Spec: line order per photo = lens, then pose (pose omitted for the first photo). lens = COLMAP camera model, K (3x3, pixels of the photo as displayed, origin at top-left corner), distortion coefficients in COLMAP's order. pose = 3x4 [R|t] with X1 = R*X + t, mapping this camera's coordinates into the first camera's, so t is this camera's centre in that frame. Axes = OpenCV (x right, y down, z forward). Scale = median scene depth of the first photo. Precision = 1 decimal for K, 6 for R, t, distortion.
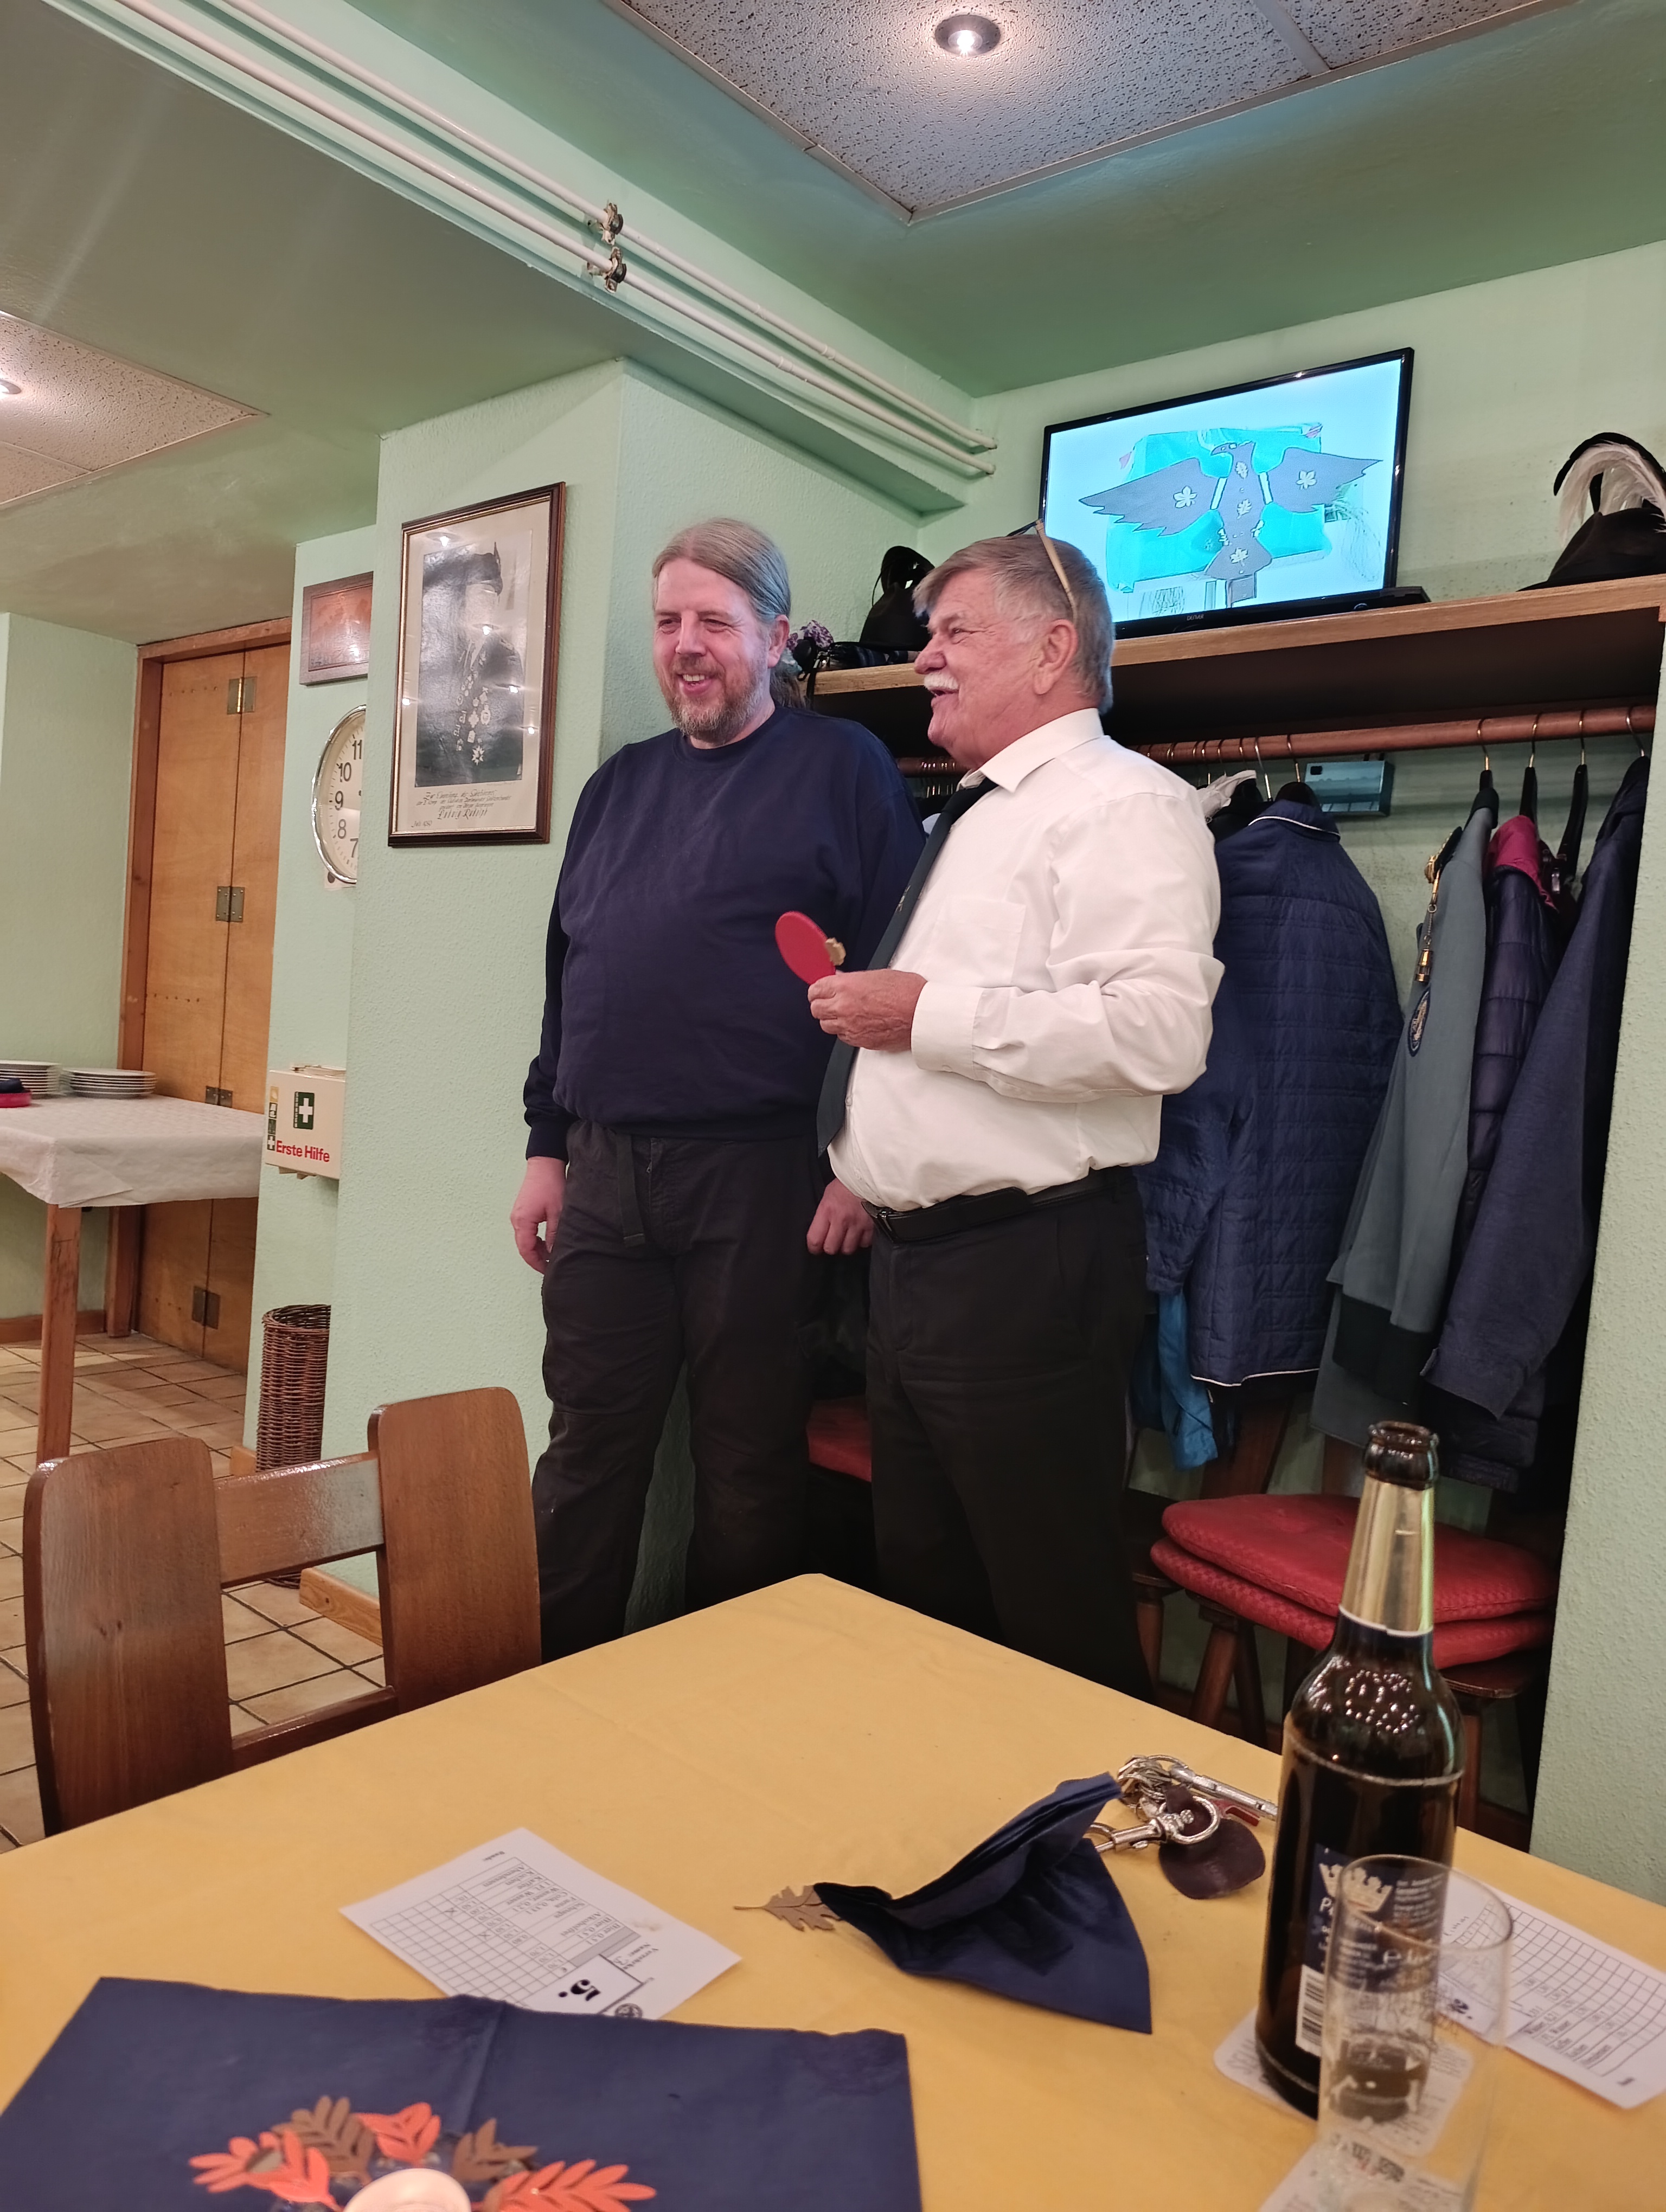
lens RADIAL K [[1556.5, 0, 823.9], [0, 1556.5, 1118.5], [0, 0, 1]] dist [0.021664, -0.024929]
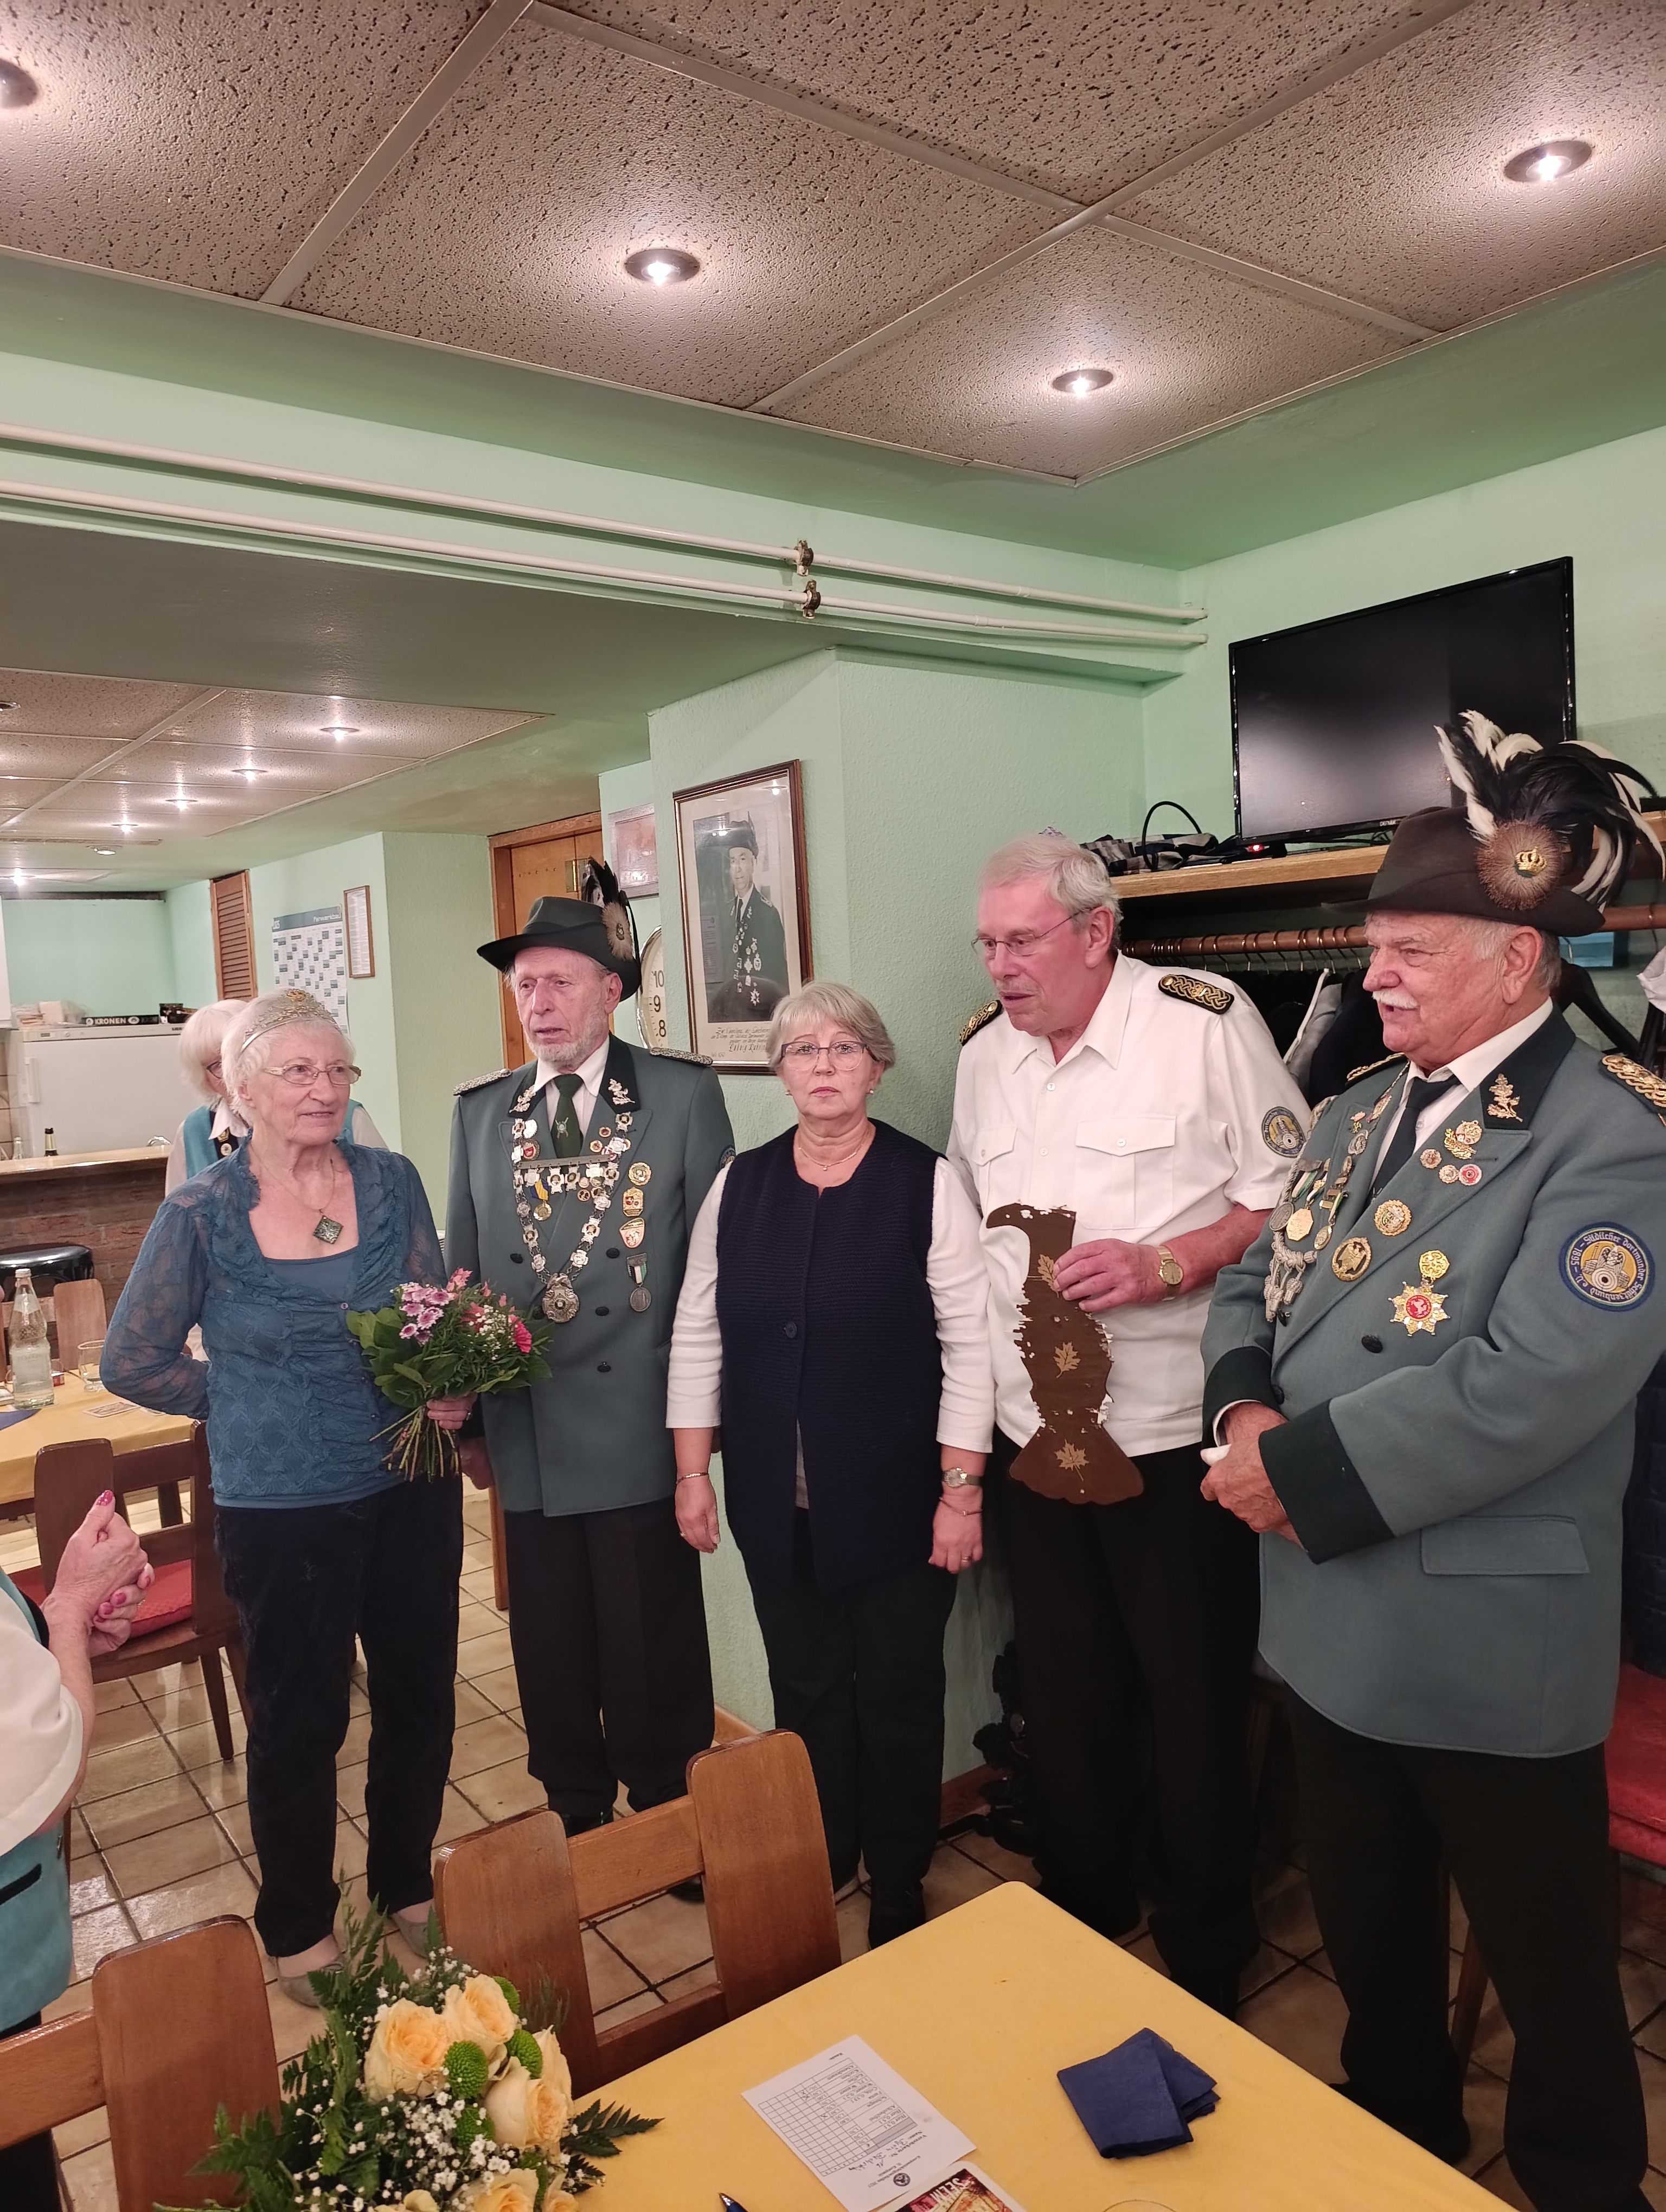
lens RADIAL K [[1556.5, 0, 847.8], [0, 1556.5, 1118.6], [0, 0, 1]] dist [0.021664, -0.024929]
pose [[0.967485, -0.102225, -0.231349, 0.096213], [0.108033, 0.994068, 0.012541, -0.153807], [0.228695, -0.037127, 0.972790, -0.085054]]
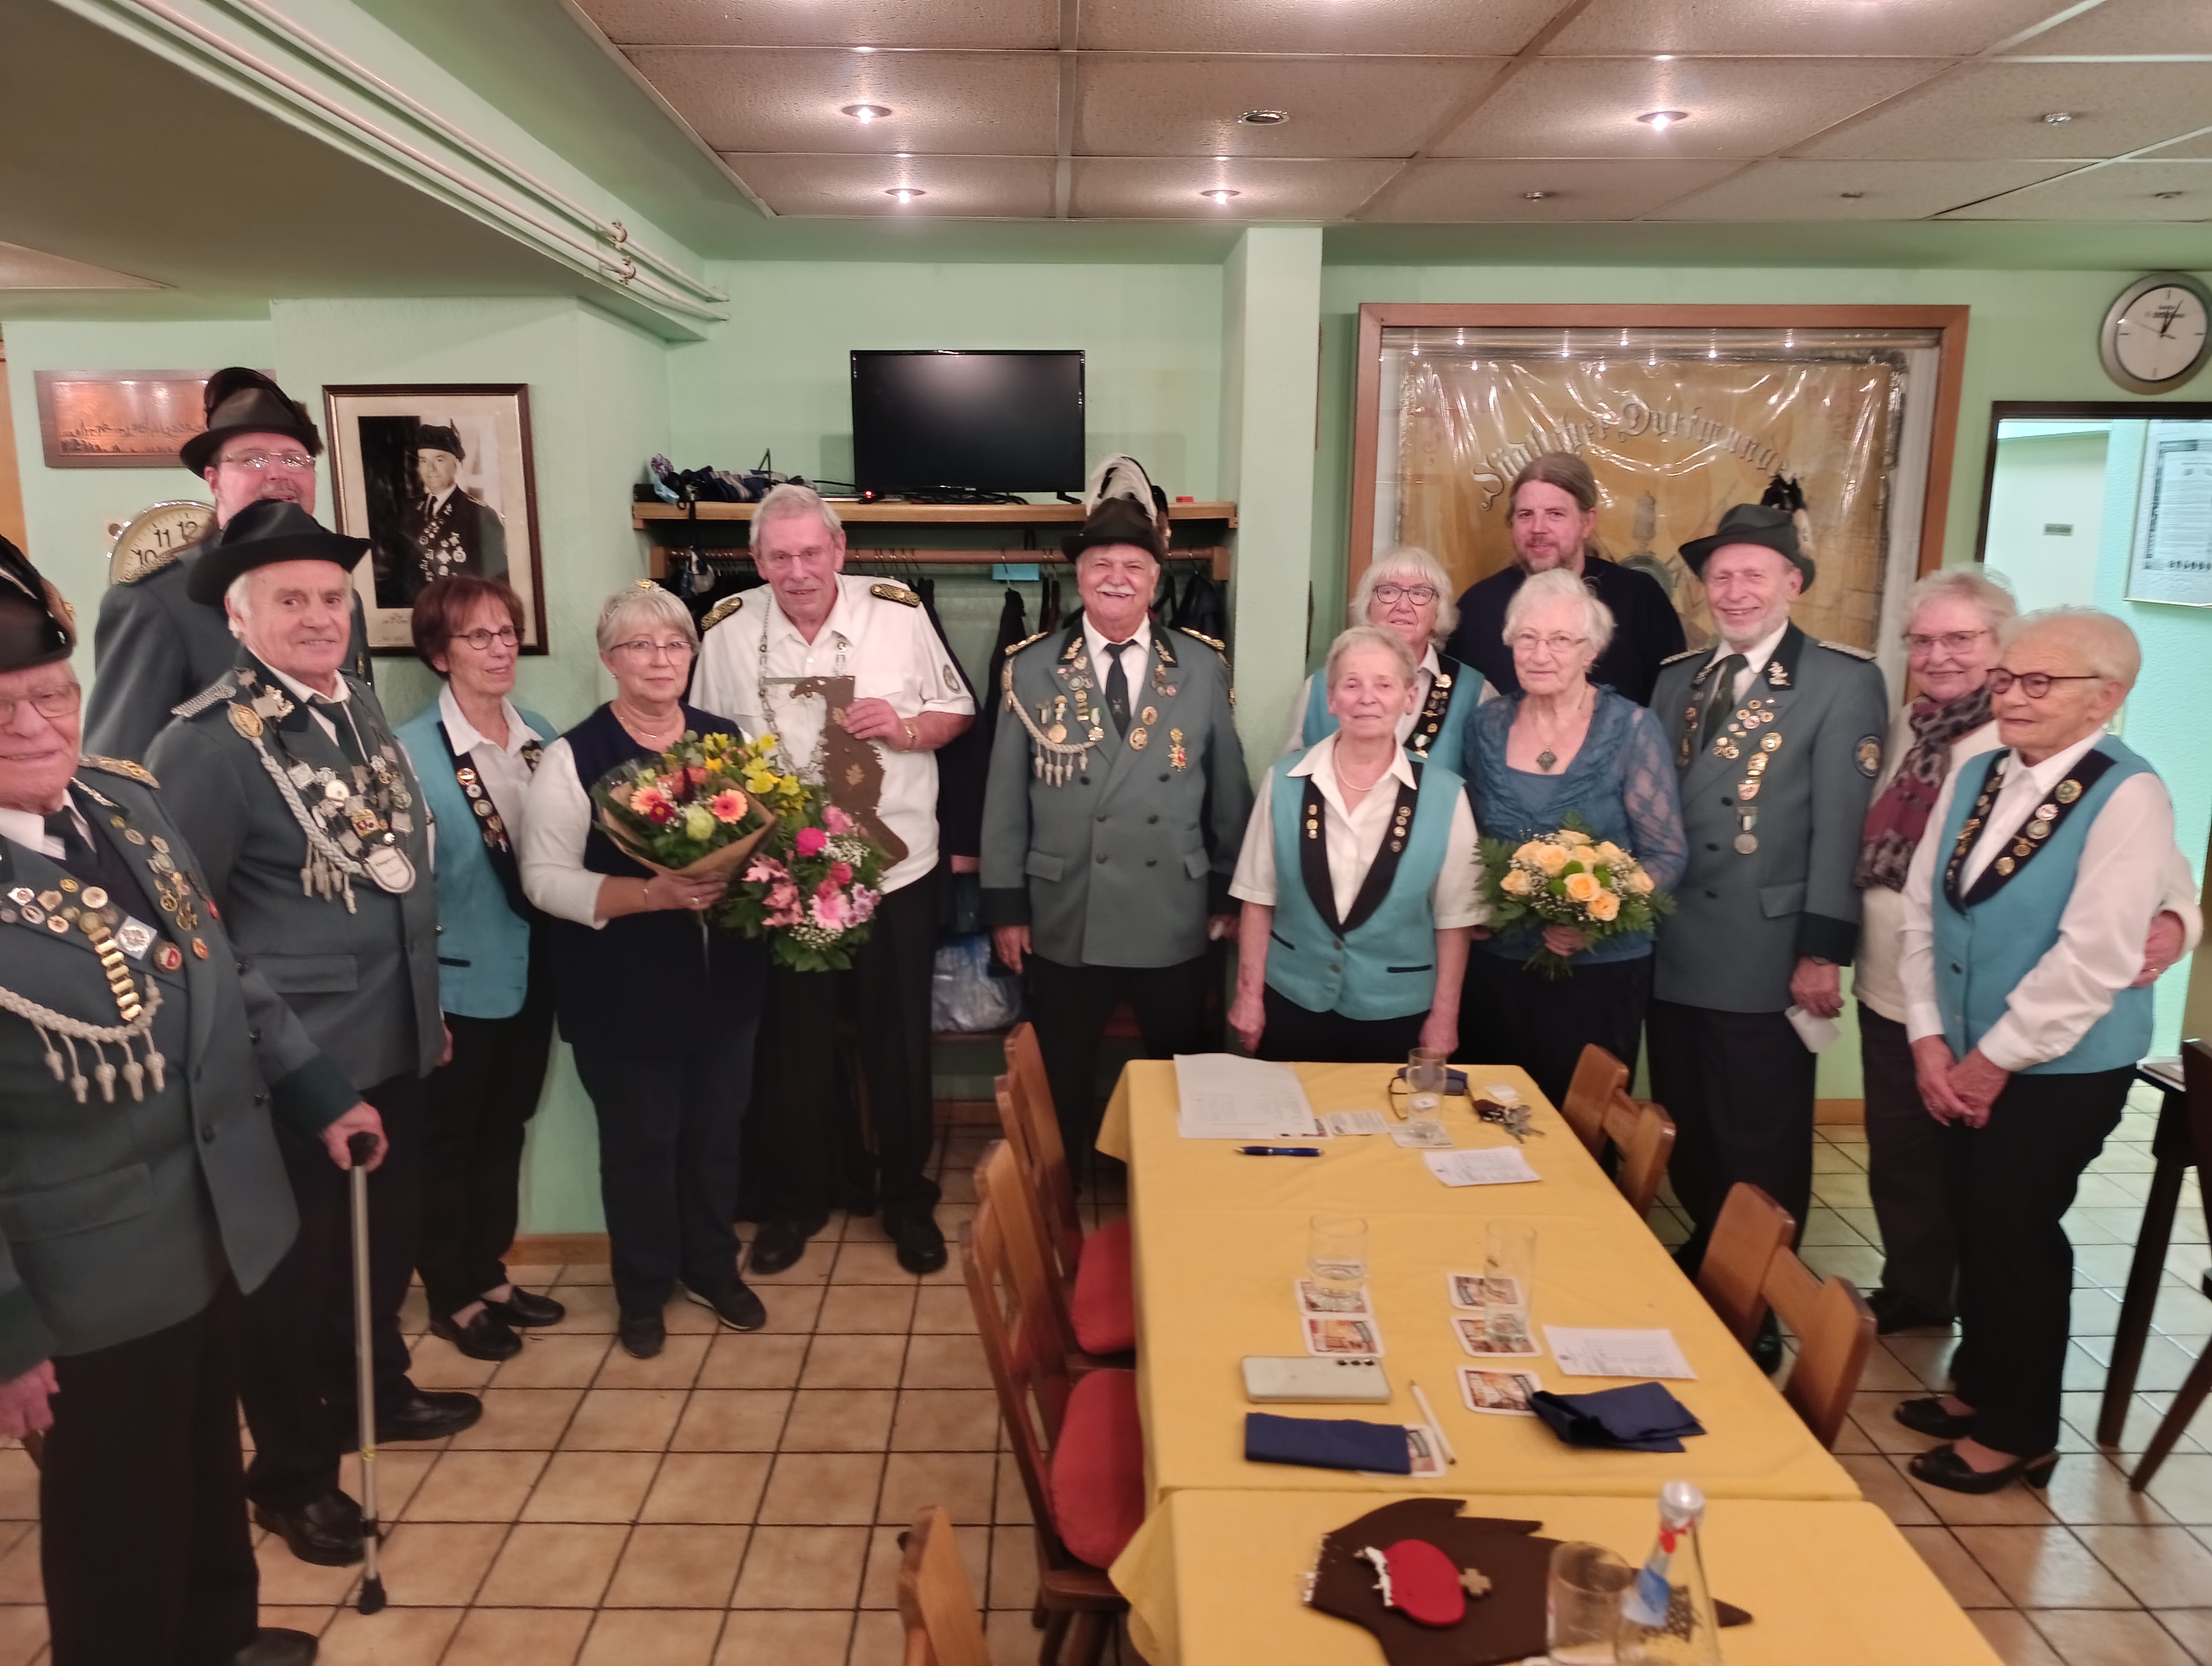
lens RADIAL K [[1556.5, 0, 1118.4], [0, 1556.5, 821.1], [0, 0, 1]] dist [0.021664, -0.024929]
pose [[0.730358, -0.209117, 0.650267, -0.704281], [0.094787, 0.973802, 0.206699, -0.261378], [-0.676455, -0.089327, 0.731046, -0.317689]]
